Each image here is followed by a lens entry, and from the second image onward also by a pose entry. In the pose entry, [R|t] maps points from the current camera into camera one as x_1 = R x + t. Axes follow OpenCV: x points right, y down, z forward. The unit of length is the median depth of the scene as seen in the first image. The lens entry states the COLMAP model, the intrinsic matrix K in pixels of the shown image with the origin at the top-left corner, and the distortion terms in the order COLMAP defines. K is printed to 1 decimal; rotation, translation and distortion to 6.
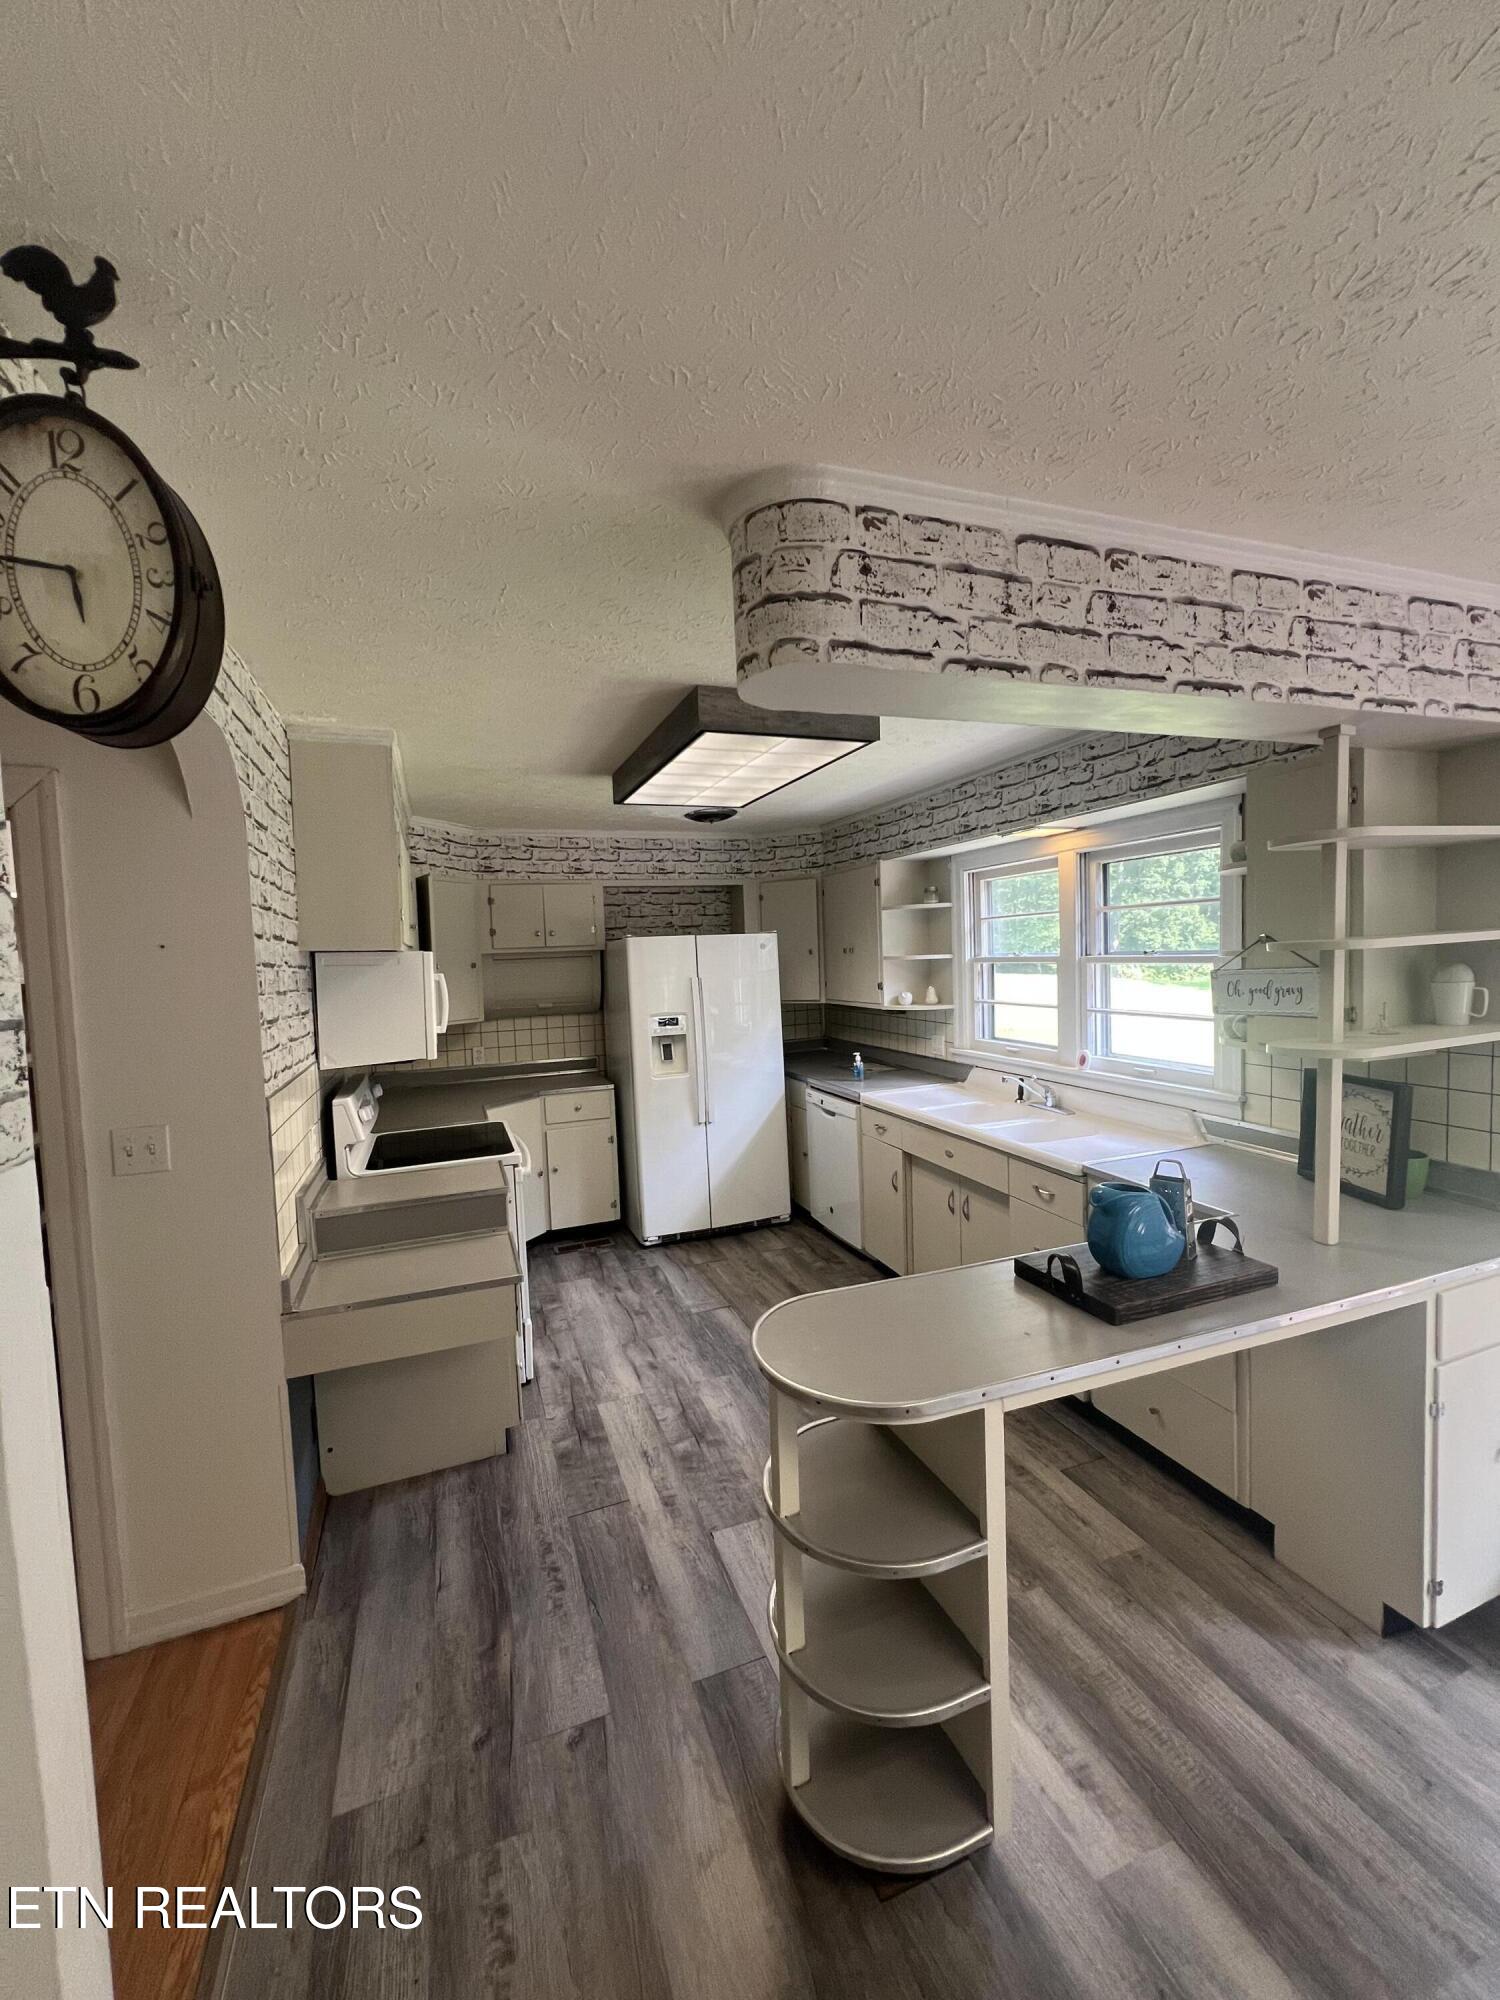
lens RADIAL K [[809.3, 0, 750.3], [0, 809.3, 1002.5], [0, 0, 1]] dist [0.005898, 0.000483]
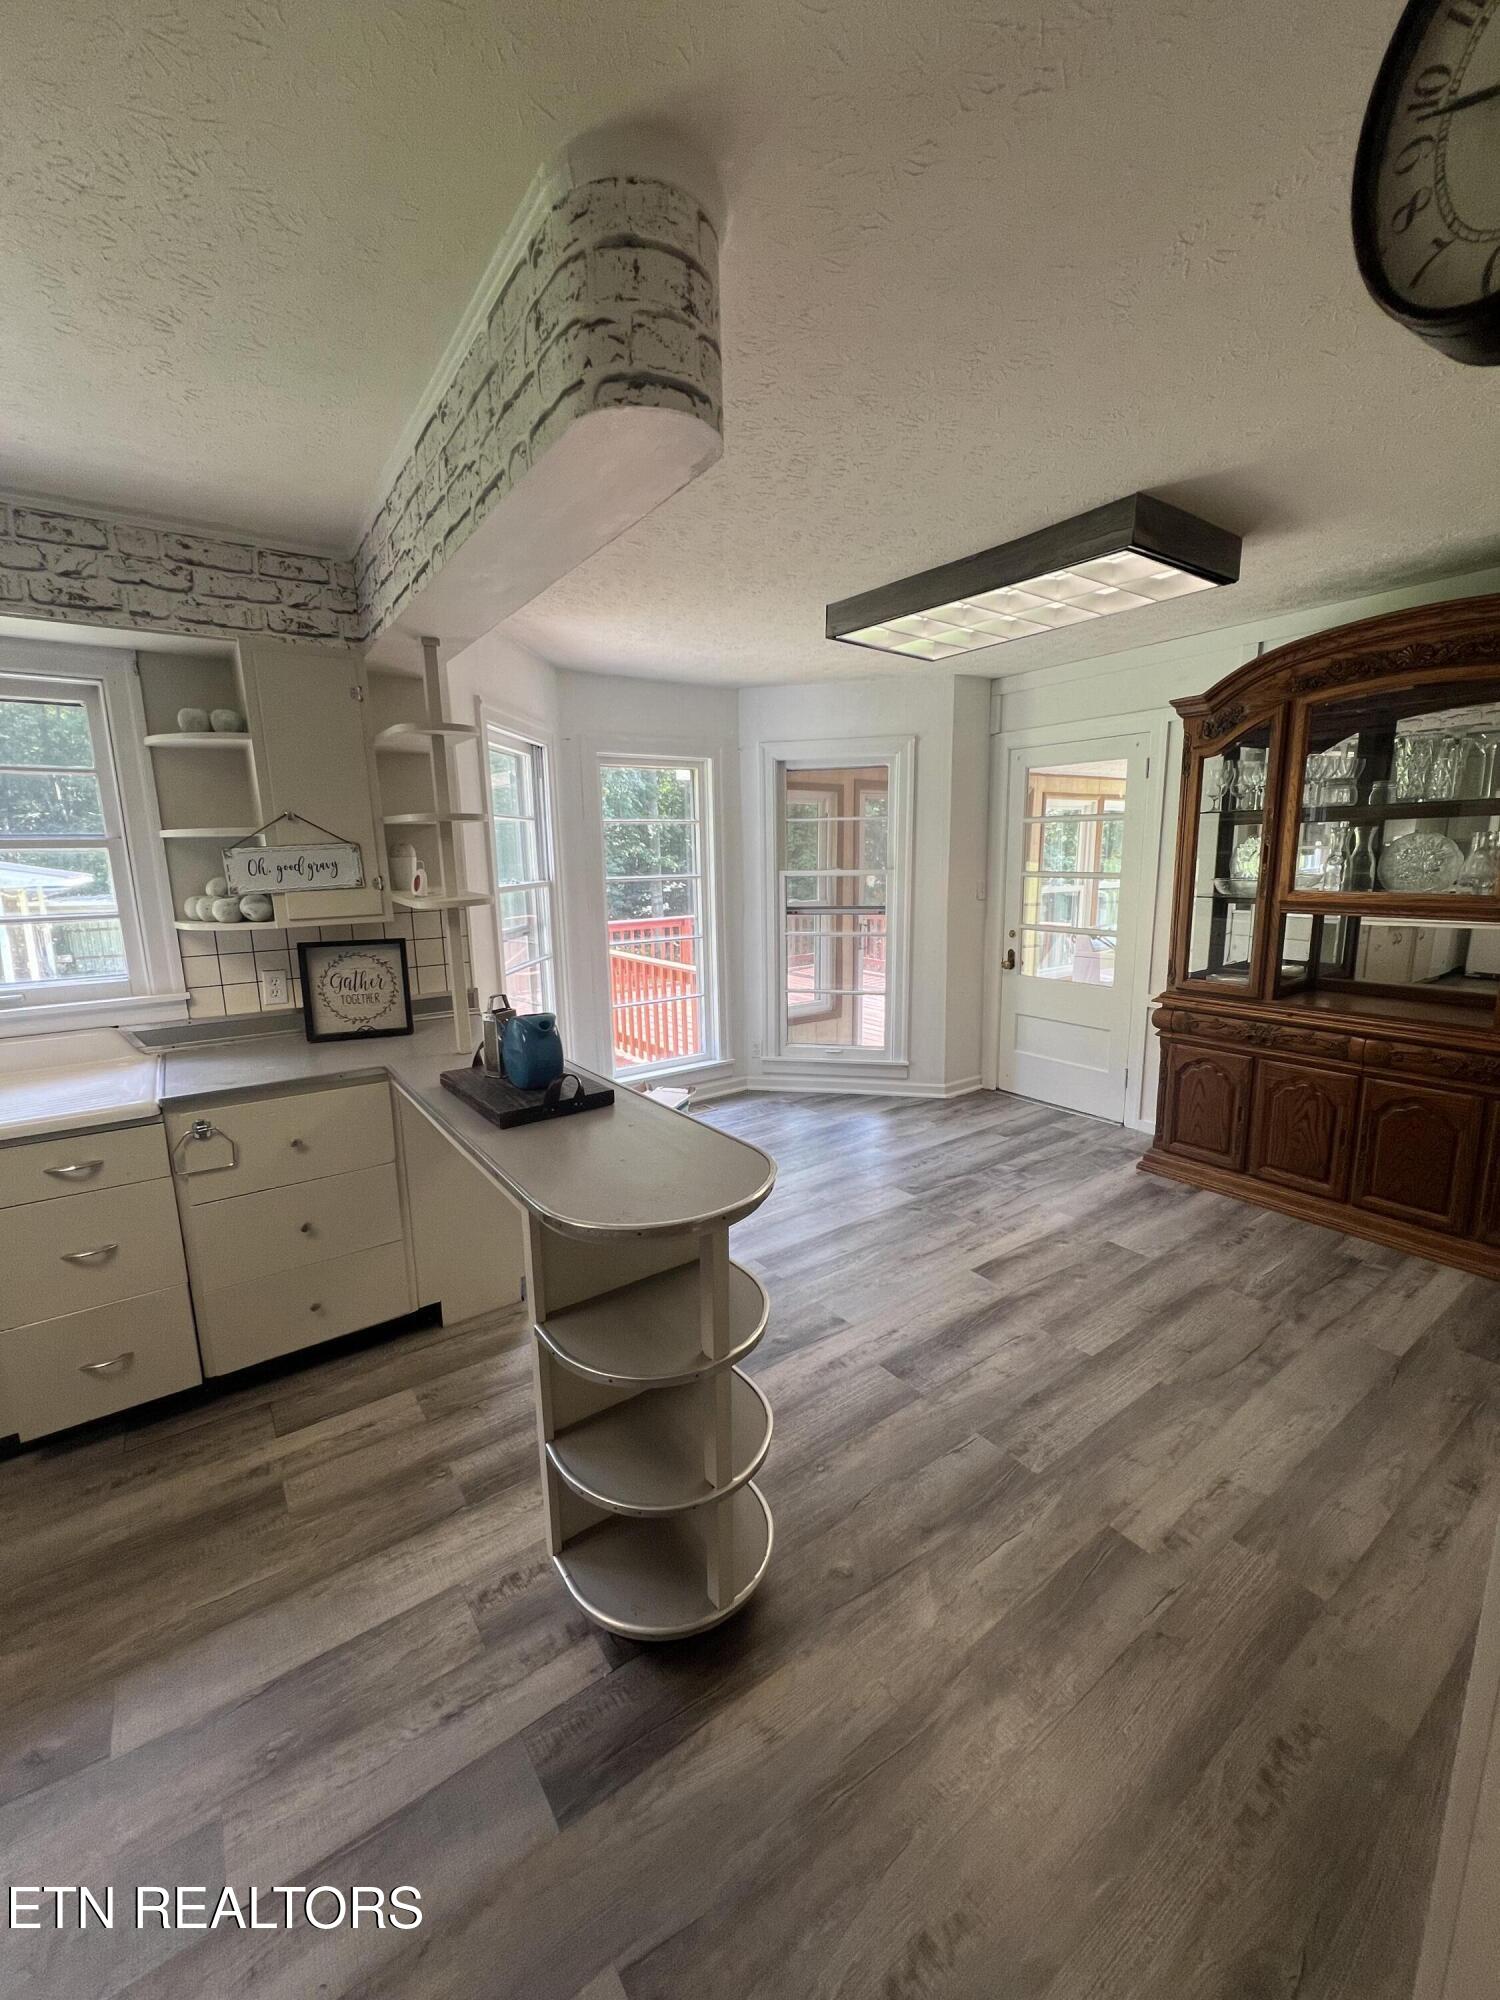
lens RADIAL K [[809.3, 0, 747.2], [0, 809.3, 1000.5], [0, 0, 1]] dist [0.005898, 0.000483]
pose [[-0.257681, -0.135008, 0.956751, -0.551103], [0.086436, 0.982999, 0.161992, 0.036480], [-0.962356, 0.124440, -0.241631, 0.752312]]
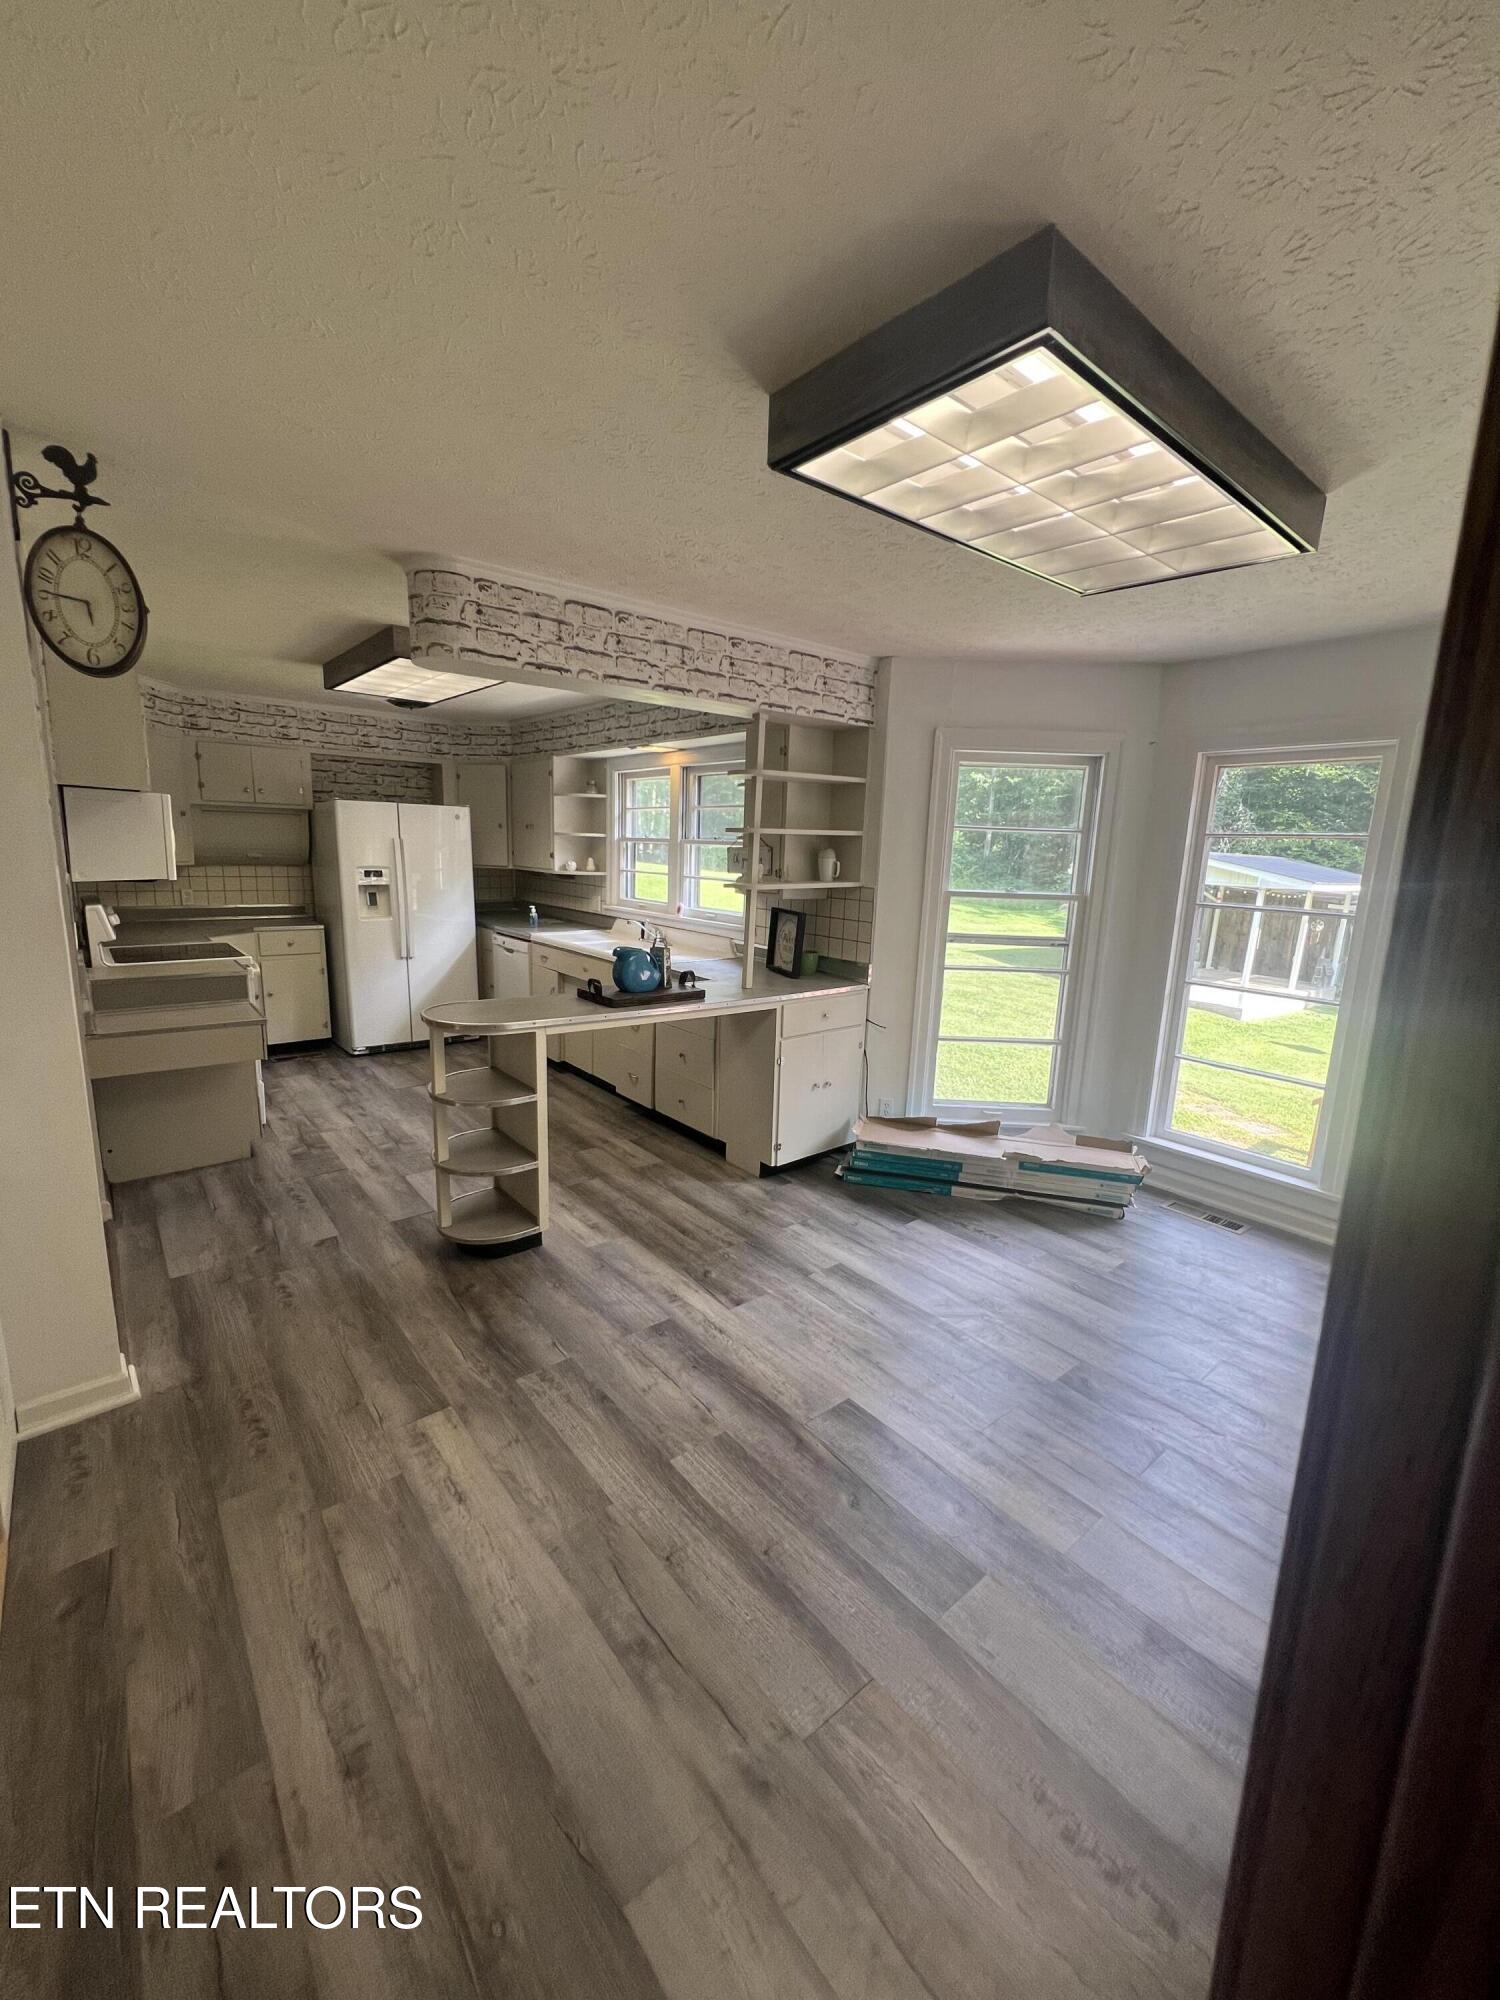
lens RADIAL K [[809.3, 0, 744.5], [0, 809.3, 1000.9], [0, 0, 1]] dist [0.005898, 0.000483]
pose [[0.946863, 0.007614, 0.321547, 0.073619], [-0.048381, 0.991717, 0.118985, 0.083800], [-0.317977, -0.128219, 0.939388, -0.701018]]
